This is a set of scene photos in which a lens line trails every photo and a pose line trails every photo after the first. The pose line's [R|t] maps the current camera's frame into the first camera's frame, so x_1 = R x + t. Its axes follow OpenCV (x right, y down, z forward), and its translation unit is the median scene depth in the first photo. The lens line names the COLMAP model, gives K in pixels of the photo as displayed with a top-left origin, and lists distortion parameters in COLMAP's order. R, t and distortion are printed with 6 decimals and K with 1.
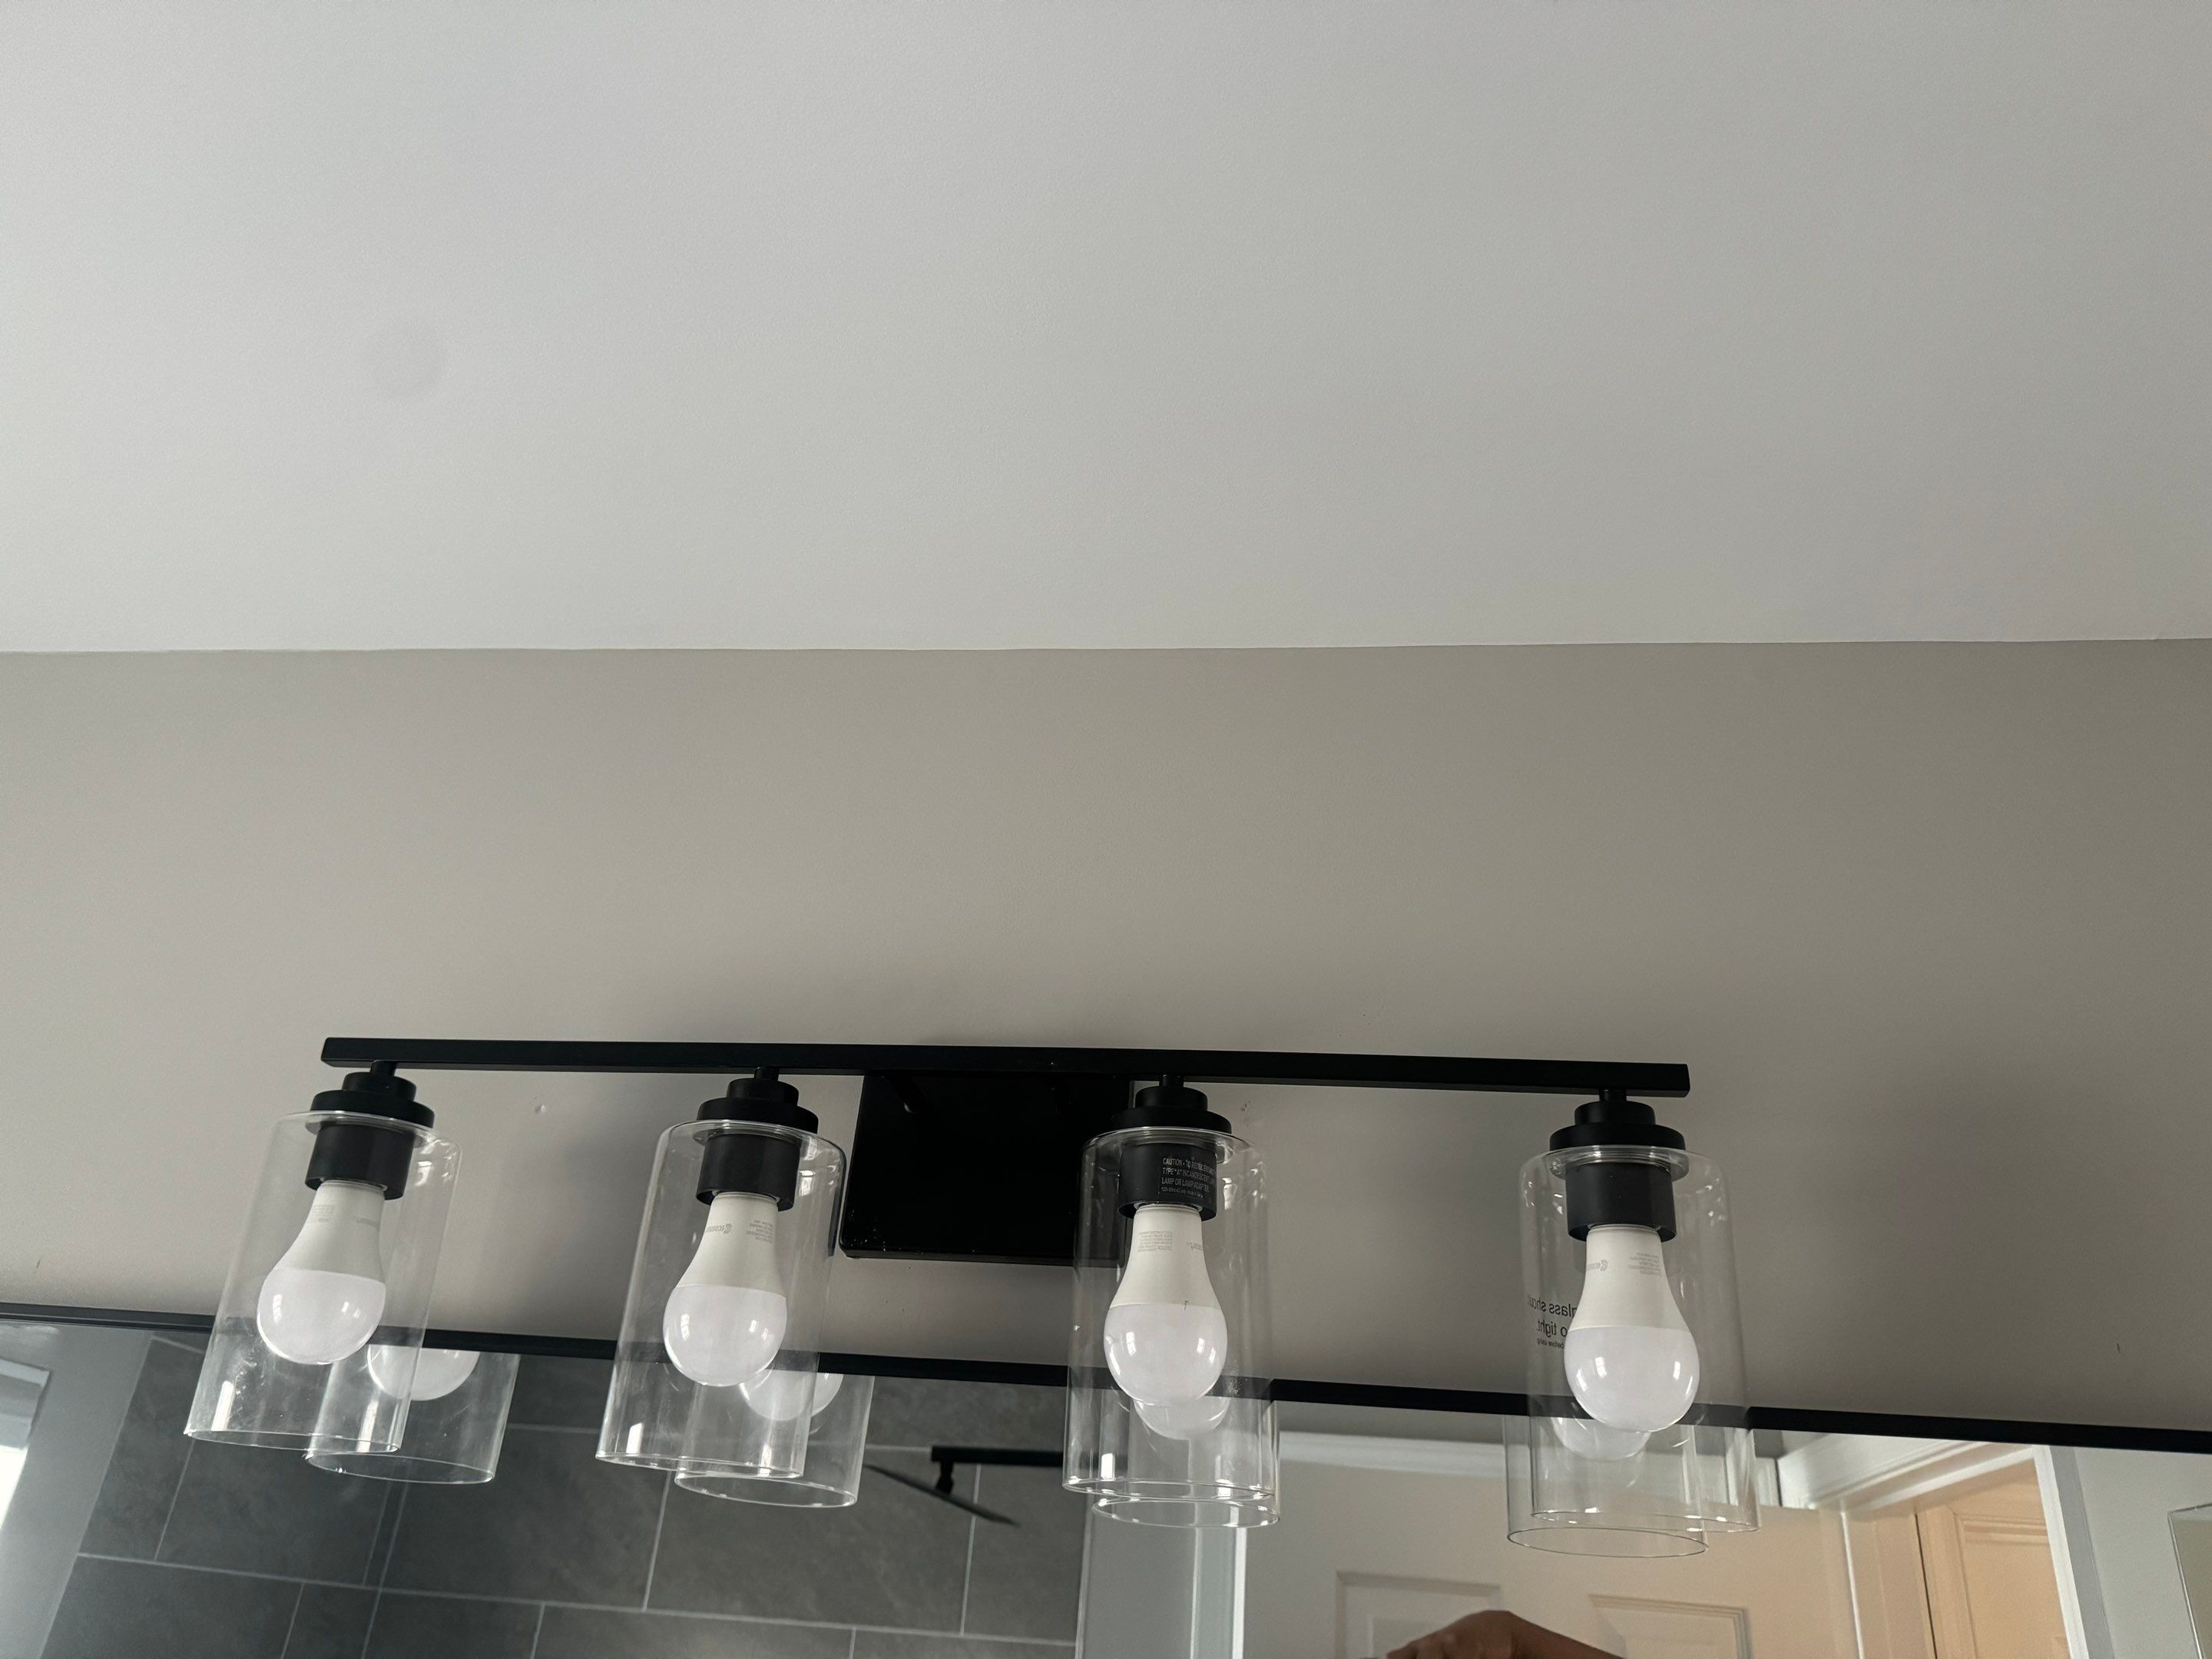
lens RADIAL K [[1588.6, 0, 1106.0], [0, 1588.6, 829.5], [0, 0, 1]] dist [-0.000383, -0.007138]
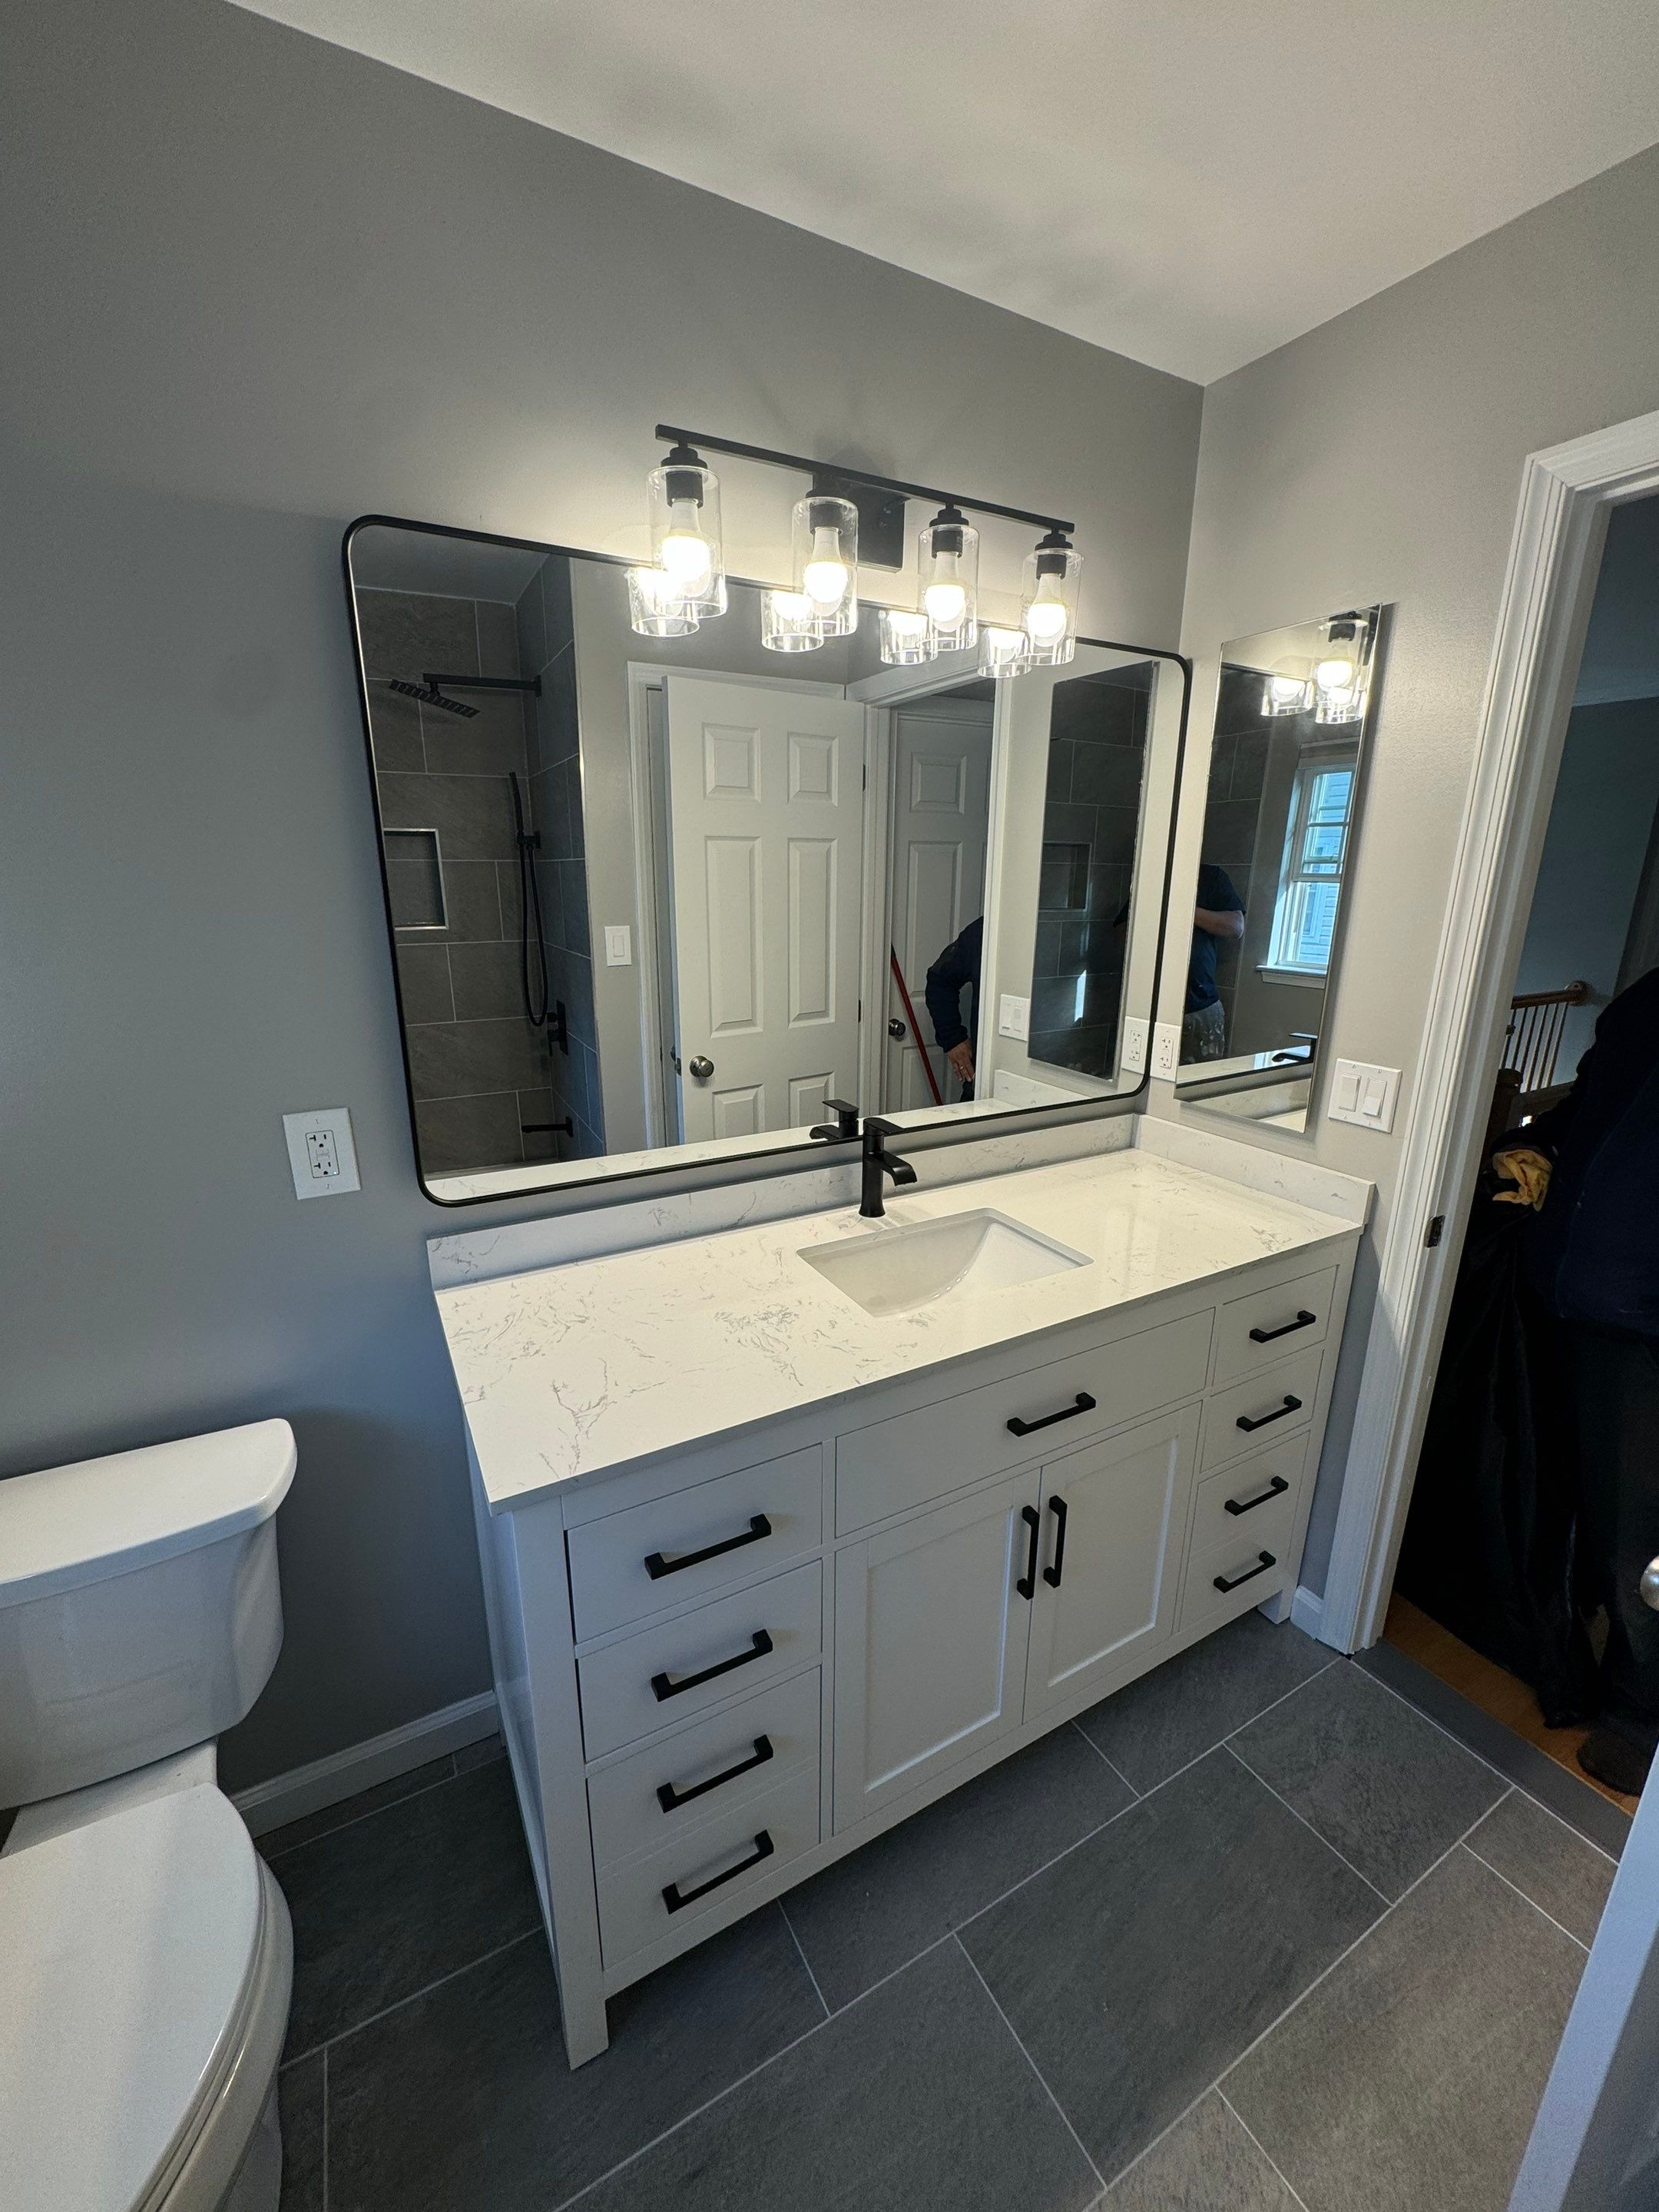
lens RADIAL K [[883.9, 0, 827.1], [0, 883.9, 1106.7], [0, 0, 1]] dist [-0.003966, 0.002231]
pose [[0.807853, -0.220339, 0.546648, -1.231024], [-0.224902, 0.742064, 0.631474, -0.000733], [-0.544786, -0.633081, 0.549924, -0.500816]]
